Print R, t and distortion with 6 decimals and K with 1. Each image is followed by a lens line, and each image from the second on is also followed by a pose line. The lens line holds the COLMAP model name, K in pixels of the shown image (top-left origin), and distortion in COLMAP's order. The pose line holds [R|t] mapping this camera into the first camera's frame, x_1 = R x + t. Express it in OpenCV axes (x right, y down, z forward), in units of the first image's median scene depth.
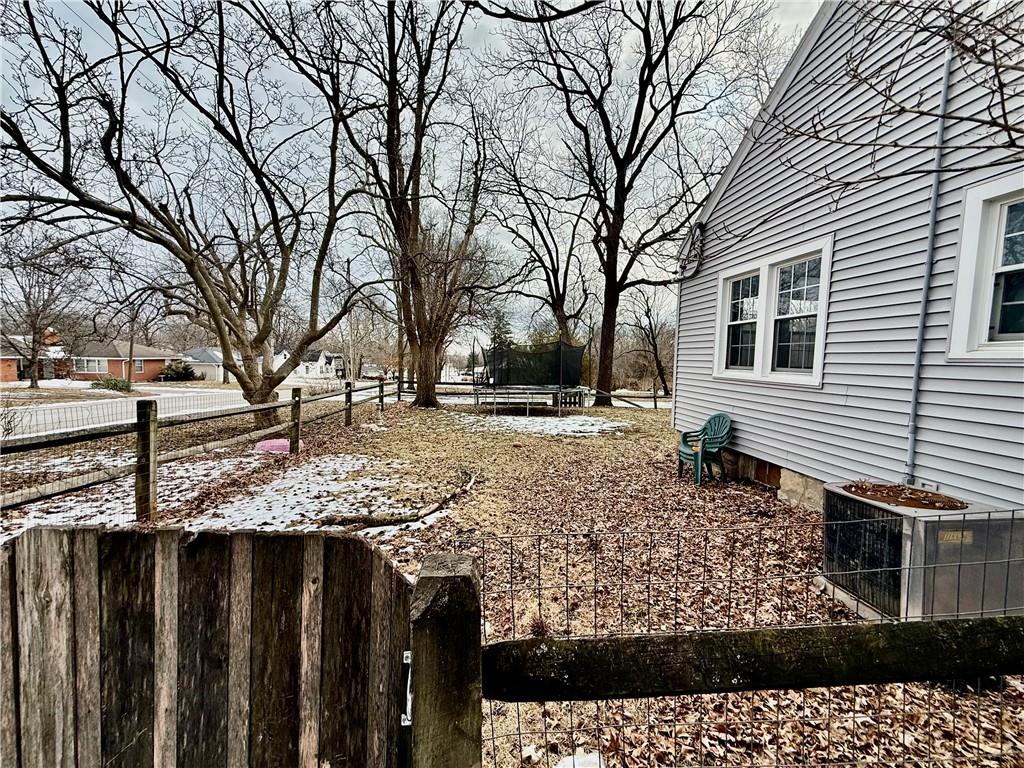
lens RADIAL K [[403.6, 0, 512.0], [0, 403.6, 384.0], [0, 0, 1]] dist [-0.000097, -0.000023]
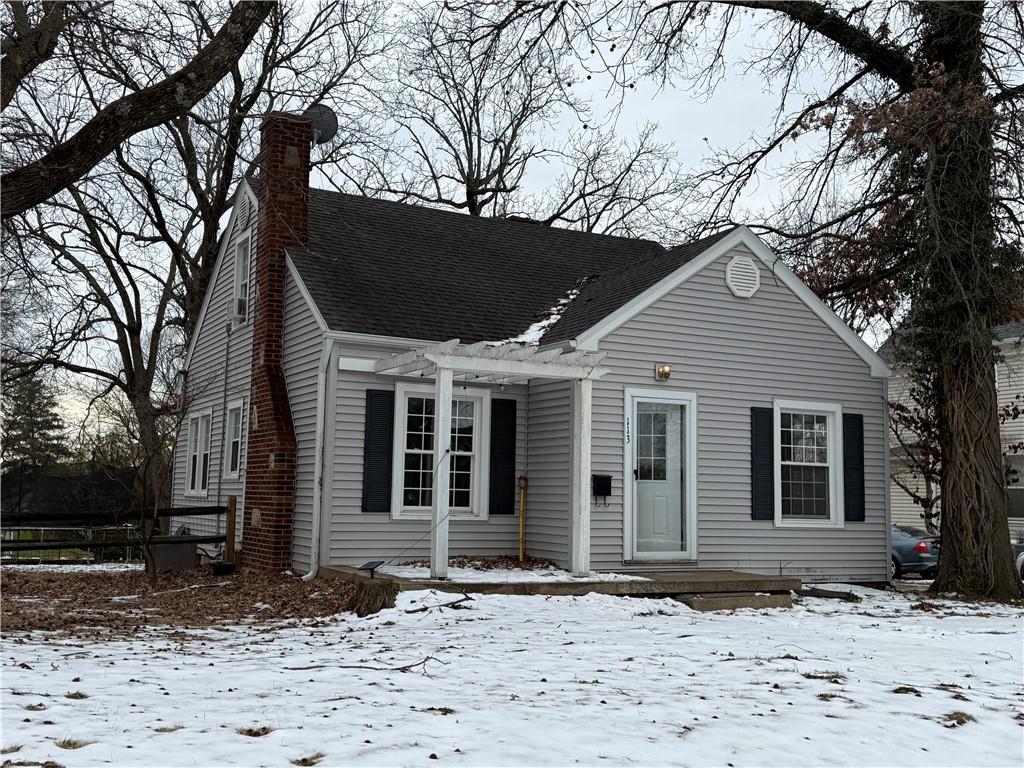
lens RADIAL K [[1086.9, 0, 512.0], [0, 1086.9, 384.0], [0, 0, 1]] dist [0.098524, -0.030483]
pose [[0.929102, 0.041536, 0.367484, 0.068537], [0.019147, 0.986938, -0.159961, 0.076271], [-0.369328, 0.155657, 0.916170, -0.955667]]
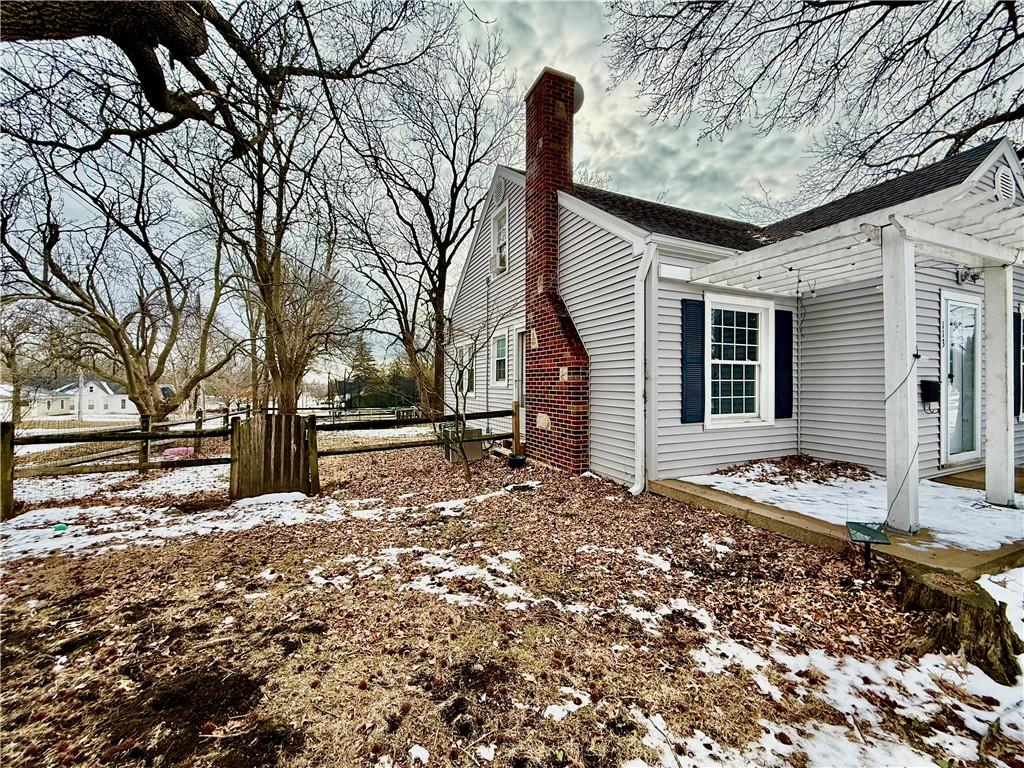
lens RADIAL K [[403.6, 0, 512.0], [0, 403.6, 384.0], [0, 0, 1]] dist [-0.000097, -0.000023]
pose [[0.949490, -0.020614, 0.313120, 0.054378], [0.040202, 0.997608, -0.056229, 0.018855], [-0.311212, 0.065977, 0.948048, -0.380548]]
